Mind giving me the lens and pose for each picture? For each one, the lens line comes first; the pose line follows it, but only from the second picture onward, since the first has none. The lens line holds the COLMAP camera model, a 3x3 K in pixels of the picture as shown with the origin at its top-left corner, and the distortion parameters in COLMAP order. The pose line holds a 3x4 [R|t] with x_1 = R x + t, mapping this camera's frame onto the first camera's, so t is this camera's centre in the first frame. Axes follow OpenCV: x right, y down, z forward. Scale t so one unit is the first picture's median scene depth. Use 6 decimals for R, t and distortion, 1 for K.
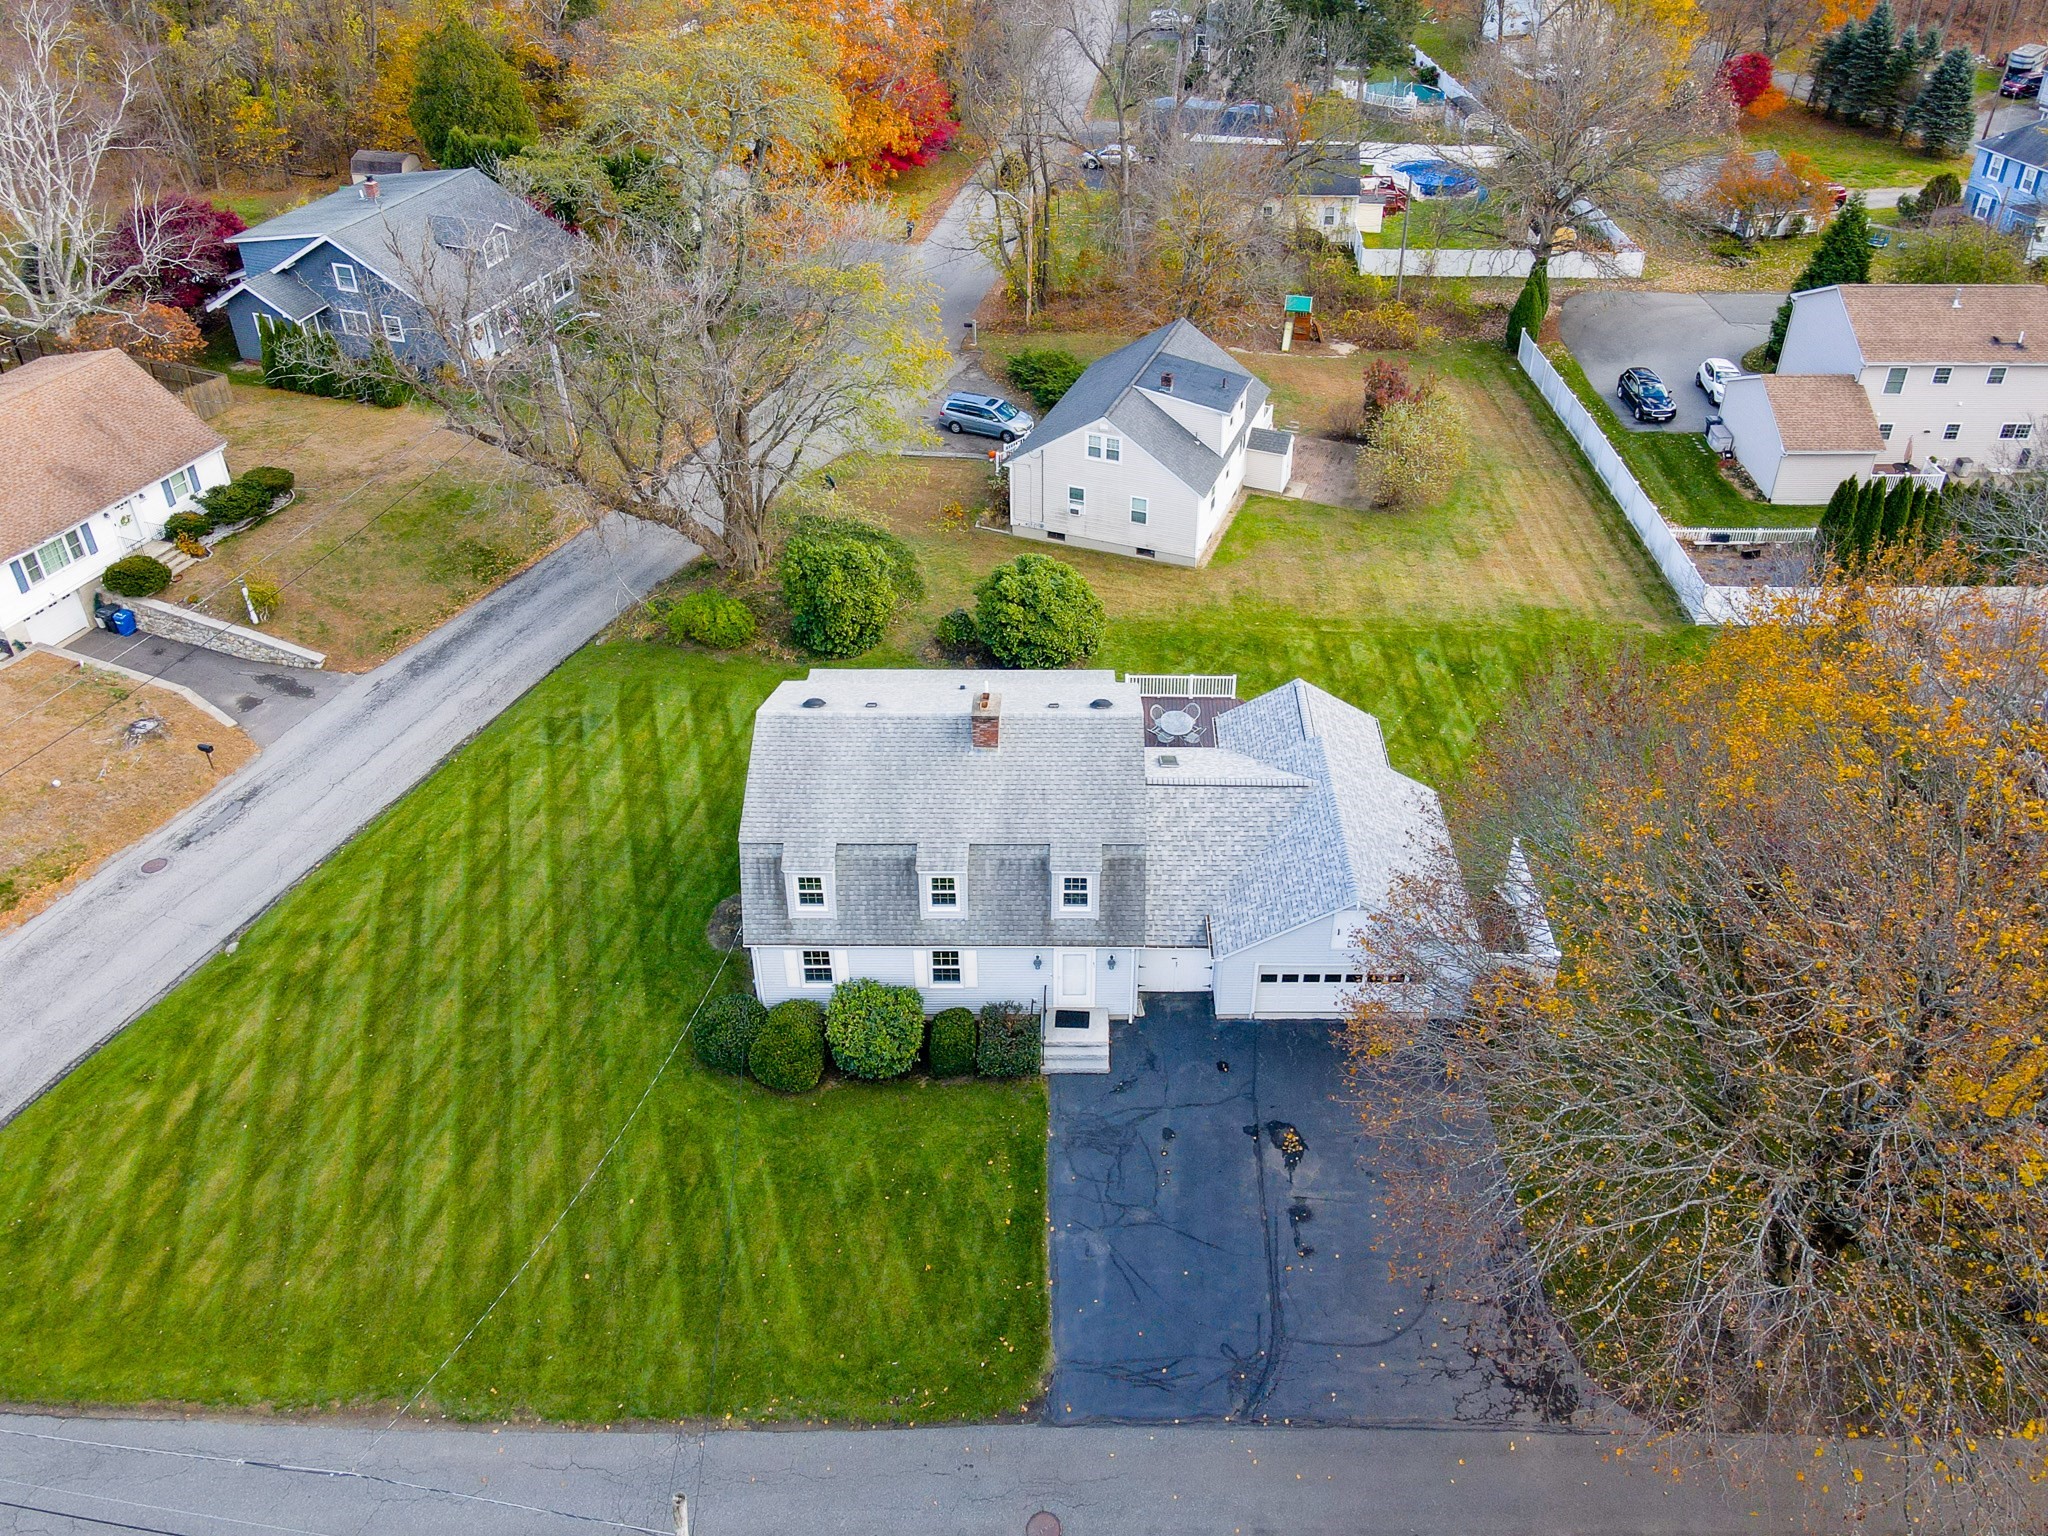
lens RADIAL K [[1665.7, 0, 970.8], [0, 1665.7, 764.6], [0, 0, 1]] dist [-0.039531, 0.196498]
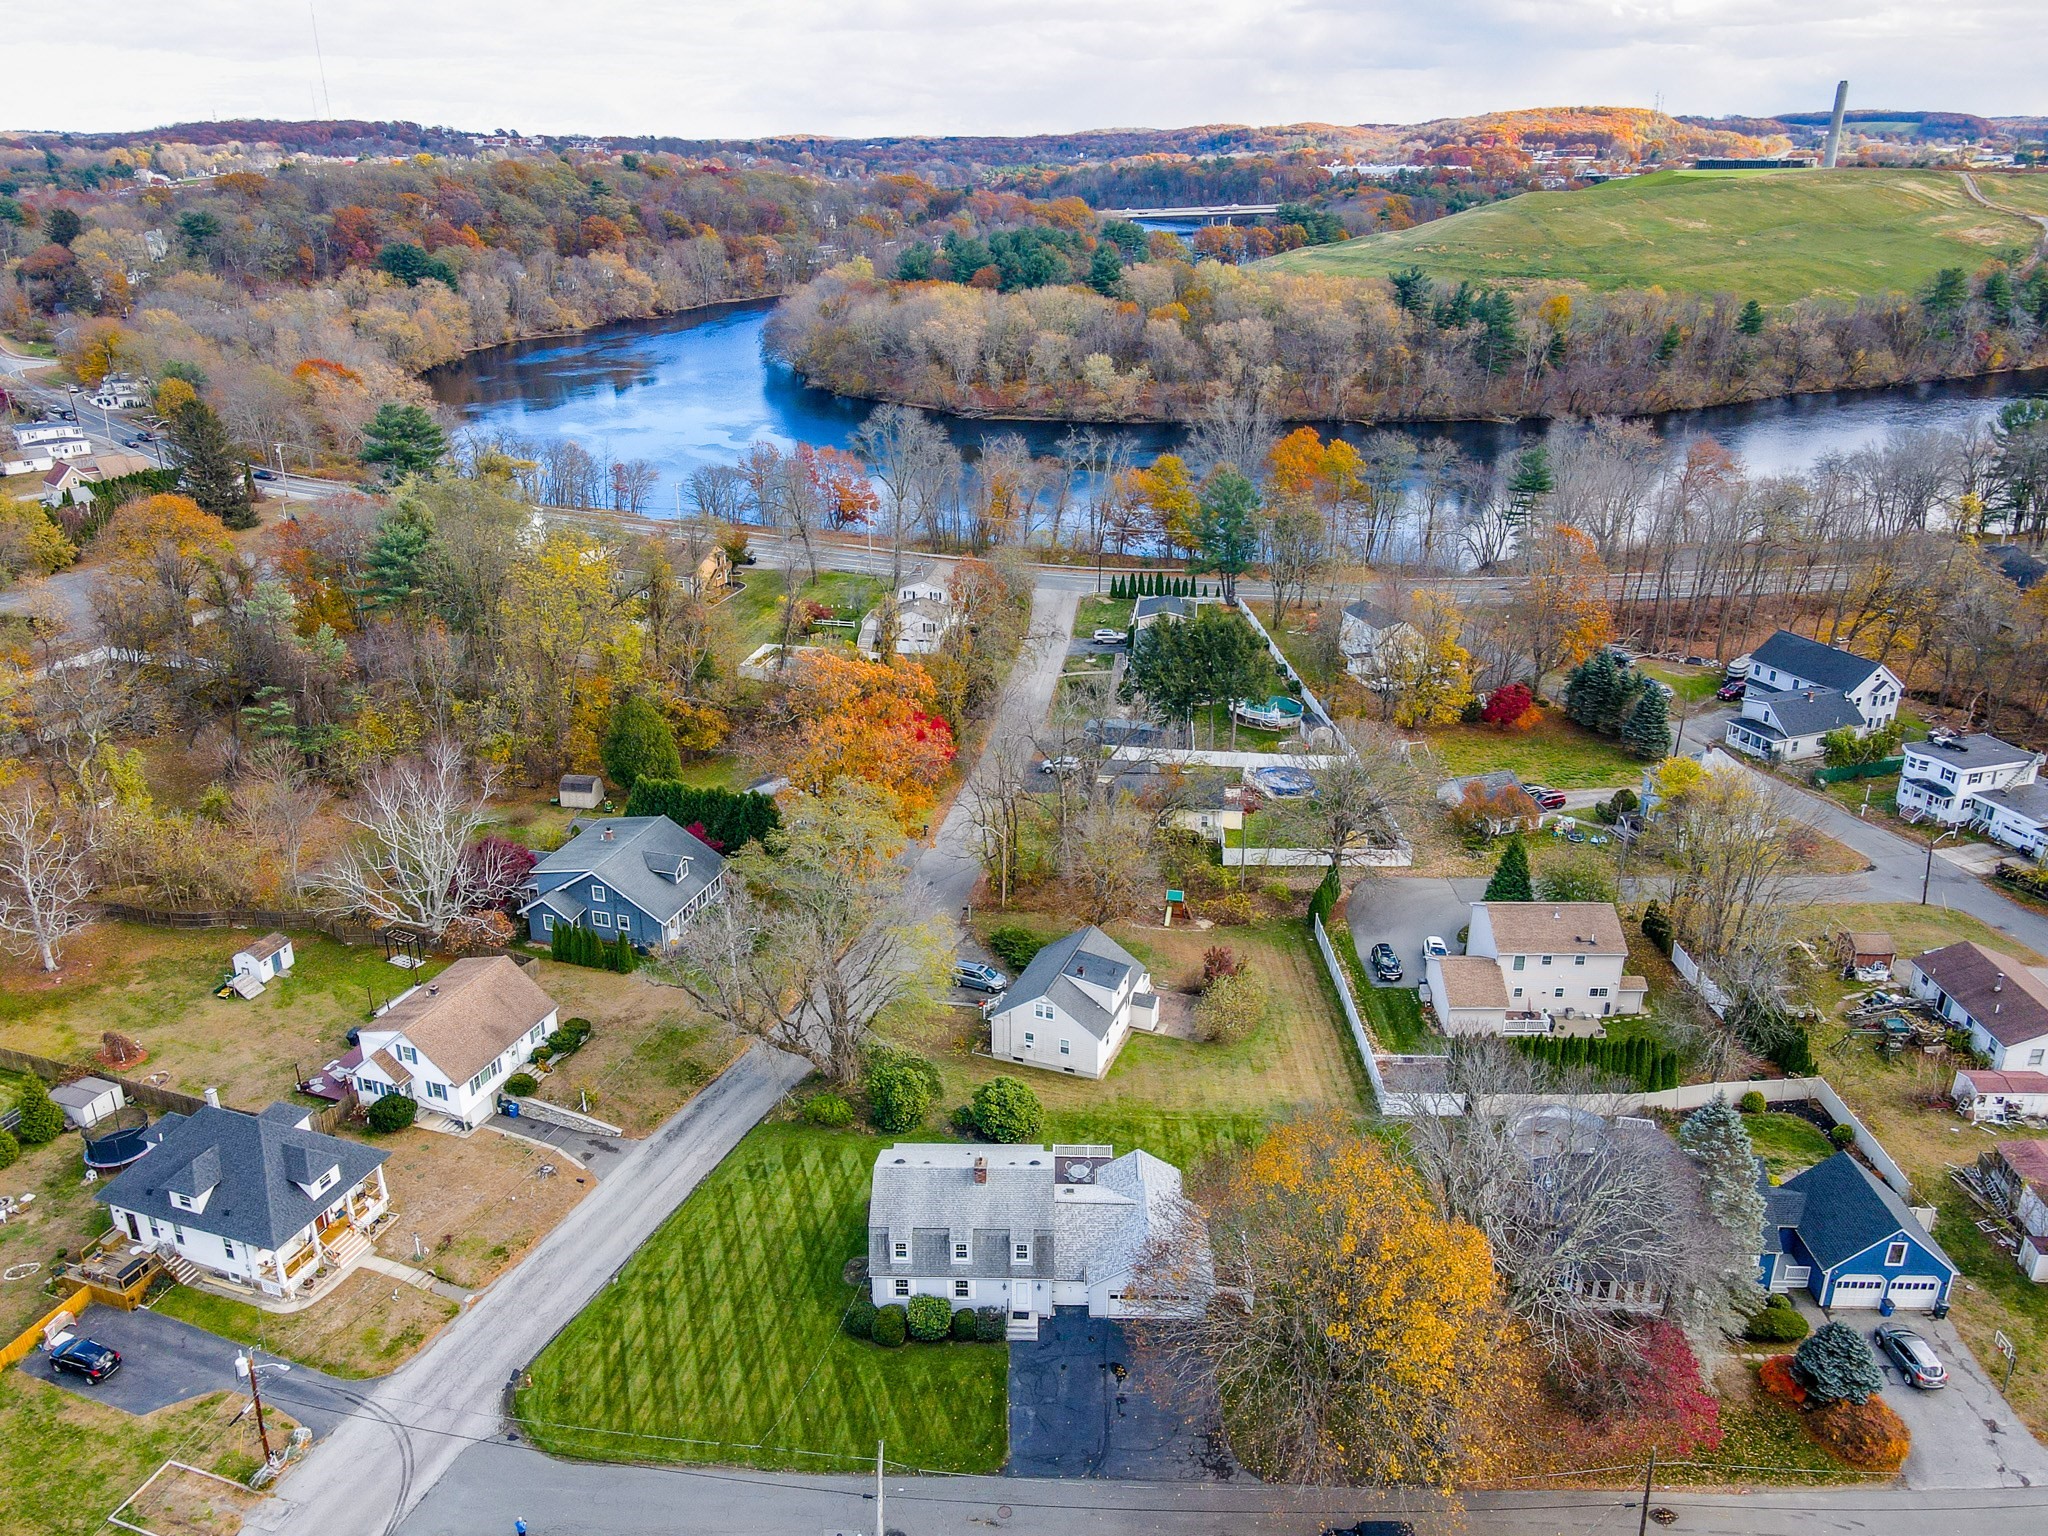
lens RADIAL K [[1665.7, 0, 970.8], [0, 1665.7, 764.6], [0, 0, 1]] dist [-0.039531, 0.196498]
pose [[0.999879, 0.010980, 0.011063, -0.030454], [-0.007793, 0.966847, -0.255237, 0.013603], [-0.013499, 0.255120, 0.966815, -1.104427]]
